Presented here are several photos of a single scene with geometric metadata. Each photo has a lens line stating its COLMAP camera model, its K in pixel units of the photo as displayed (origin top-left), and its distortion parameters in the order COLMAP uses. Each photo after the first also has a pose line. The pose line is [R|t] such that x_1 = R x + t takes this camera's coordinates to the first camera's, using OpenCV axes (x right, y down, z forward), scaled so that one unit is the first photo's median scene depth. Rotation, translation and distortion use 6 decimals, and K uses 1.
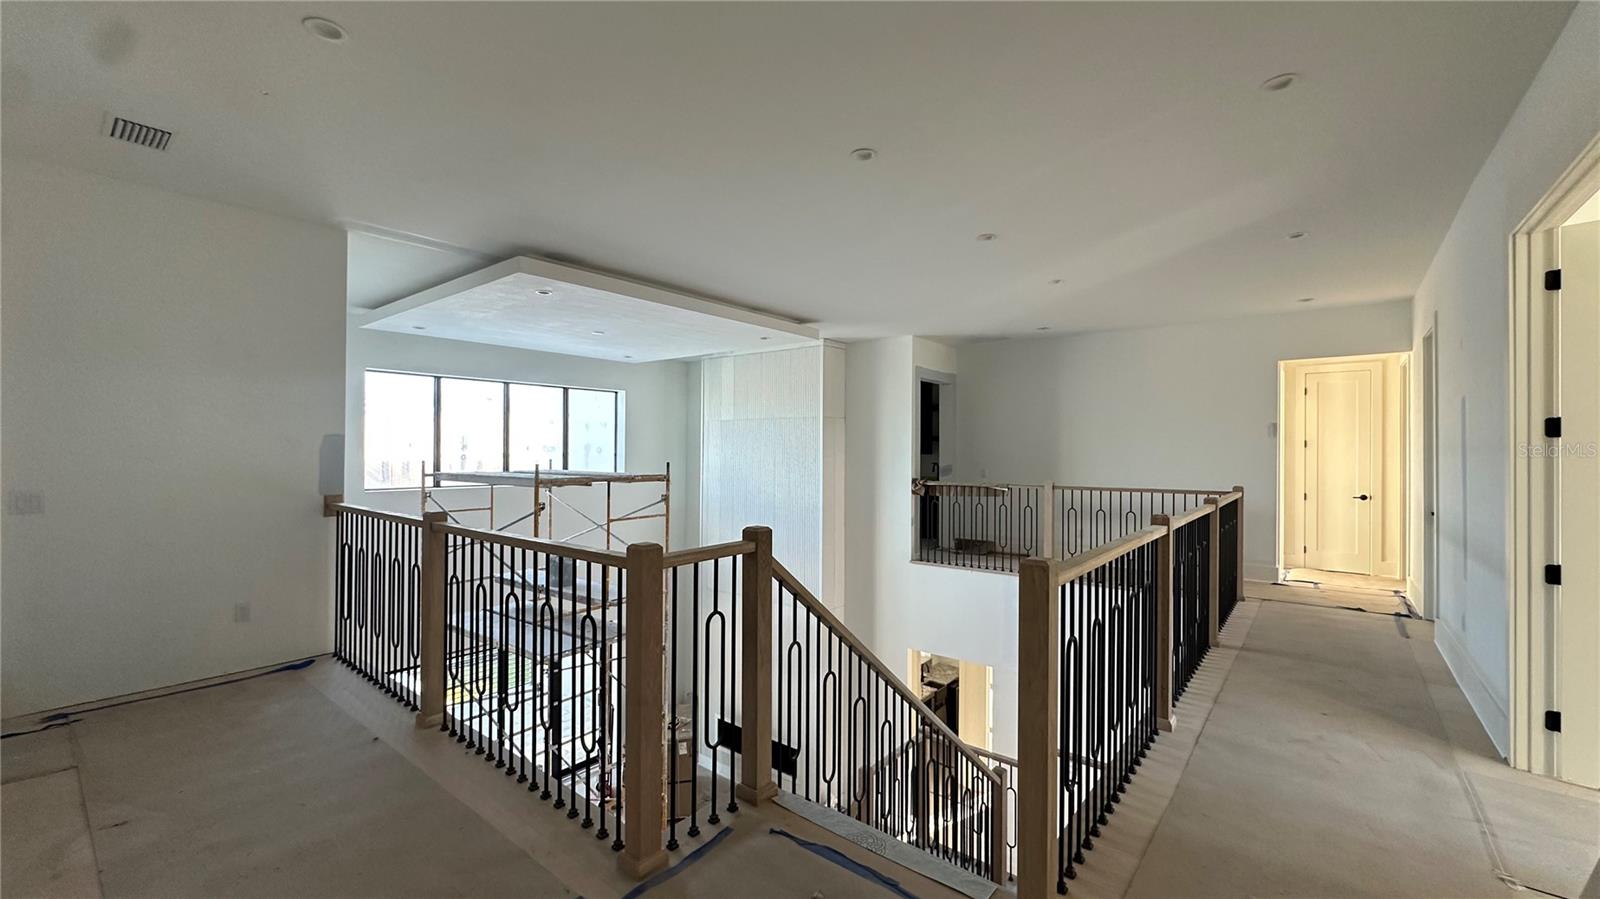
lens RADIAL K [[635.9, 0, 795.6], [0, 635.9, 450.8], [0, 0, 1]] dist [0.001021, 0.000144]
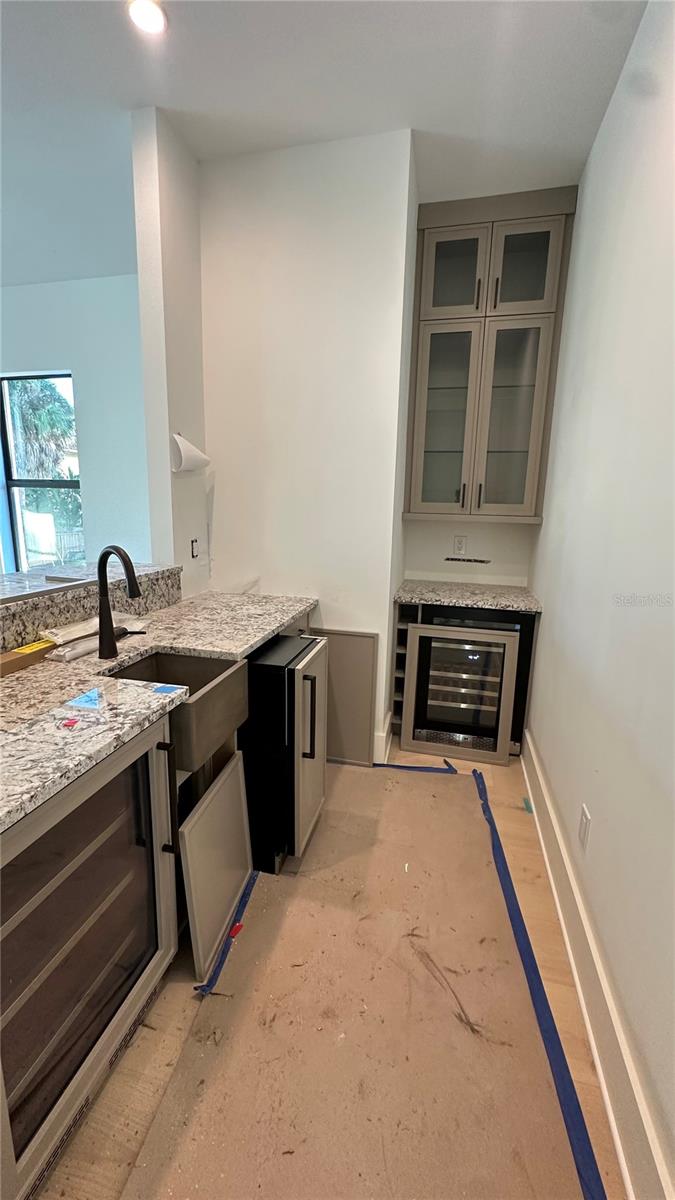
lens RADIAL K [[476.9, 0, 336.7], [0, 476.9, 597.3], [0, 0, 1]] dist [0.001021, 0.000144]
pose [[0.897902, -0.071212, 0.434396, 0.105508], [-0.019643, 0.979363, 0.201152, 0.167779], [-0.439756, -0.189147, 0.877974, 0.452740]]
